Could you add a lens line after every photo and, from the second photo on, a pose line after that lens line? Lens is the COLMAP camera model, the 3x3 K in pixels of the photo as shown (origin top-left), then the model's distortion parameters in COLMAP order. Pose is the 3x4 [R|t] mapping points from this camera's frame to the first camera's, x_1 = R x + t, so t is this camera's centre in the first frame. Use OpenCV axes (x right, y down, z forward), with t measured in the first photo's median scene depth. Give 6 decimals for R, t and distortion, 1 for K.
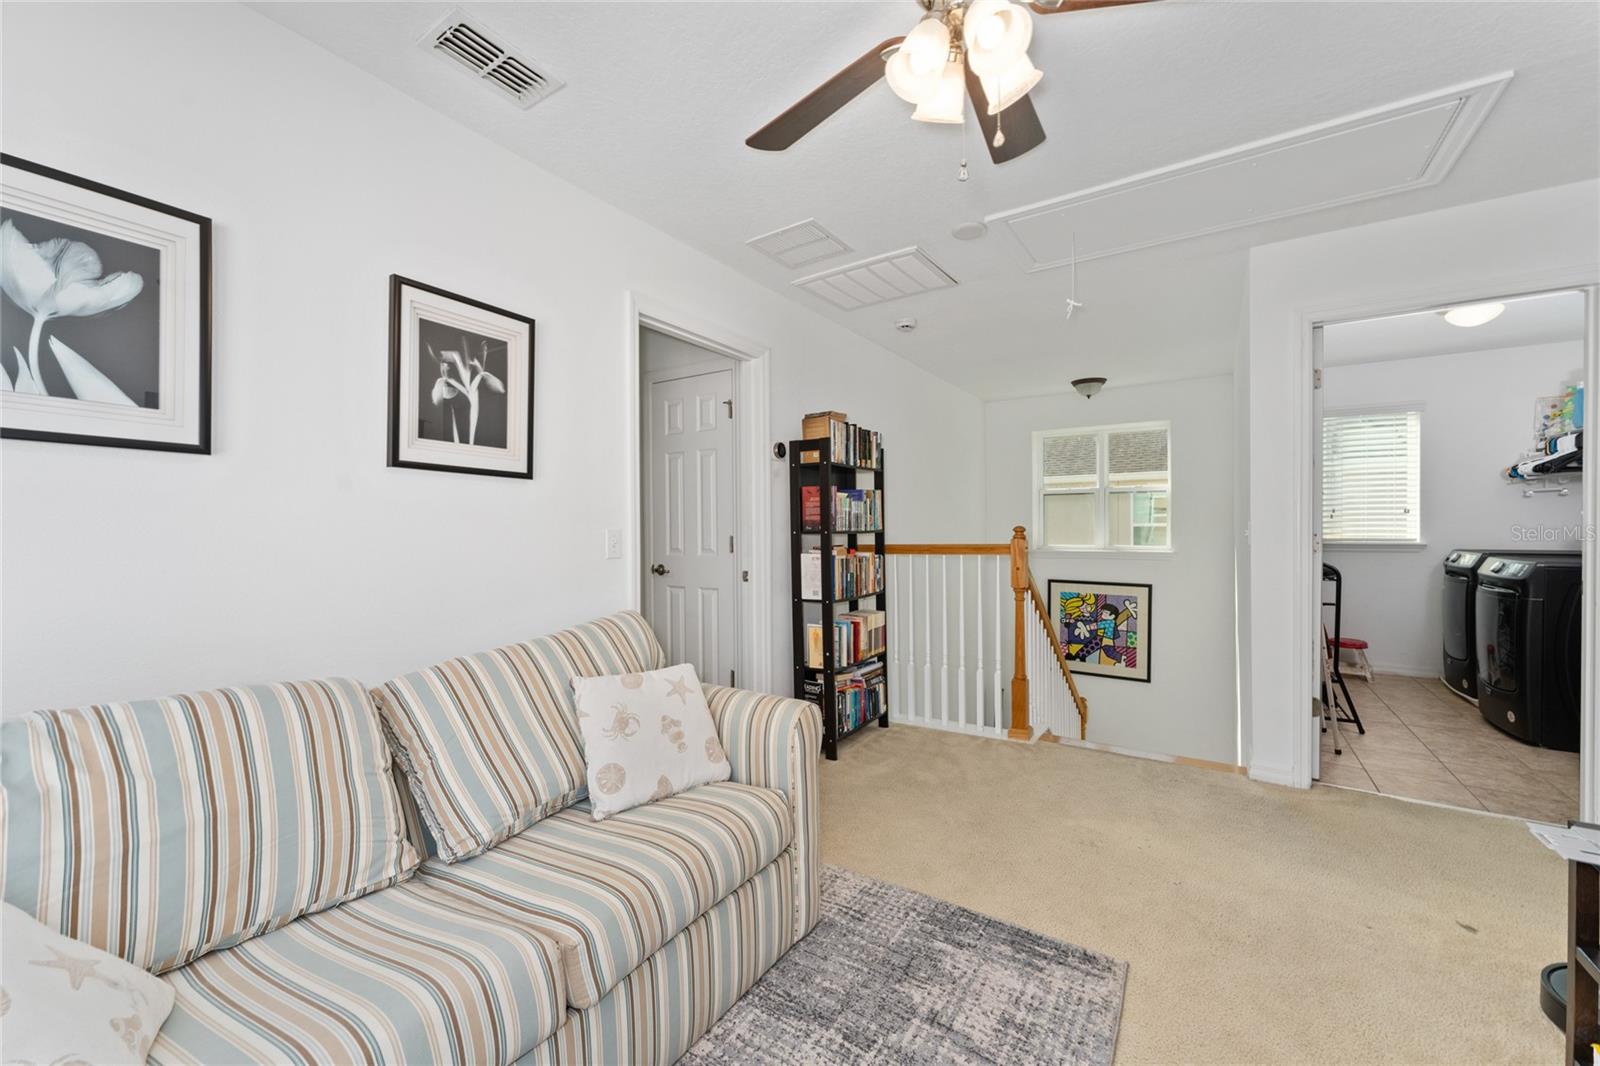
lens RADIAL K [[639.4, 0, 801.4], [0, 639.4, 527.7], [0, 0, 1]] dist [0.001274, 0.000605]
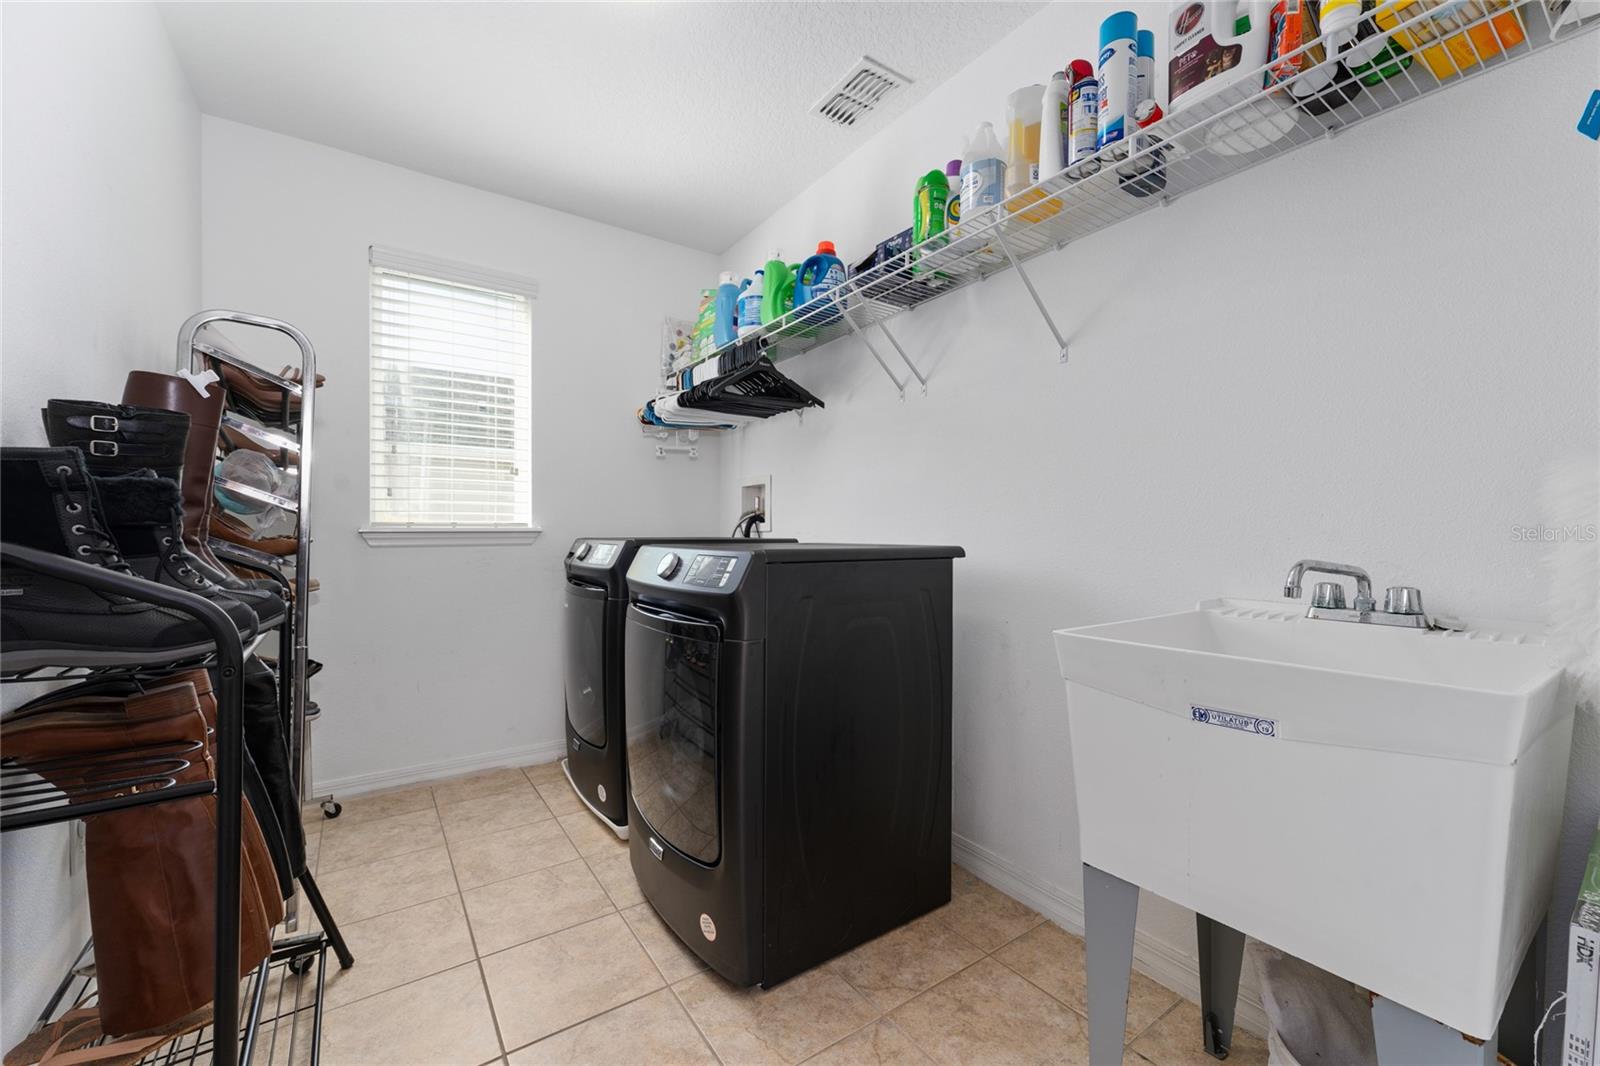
lens RADIAL K [[639.4, 0, 801.4], [0, 639.4, 527.7], [0, 0, 1]] dist [0.001274, 0.000605]
pose [[0.387632, 0.003444, 0.921808, 0.635316], [0.004206, 0.999976, -0.005505, 0.032472], [-0.921804, 0.006011, 0.387609, 0.664913]]
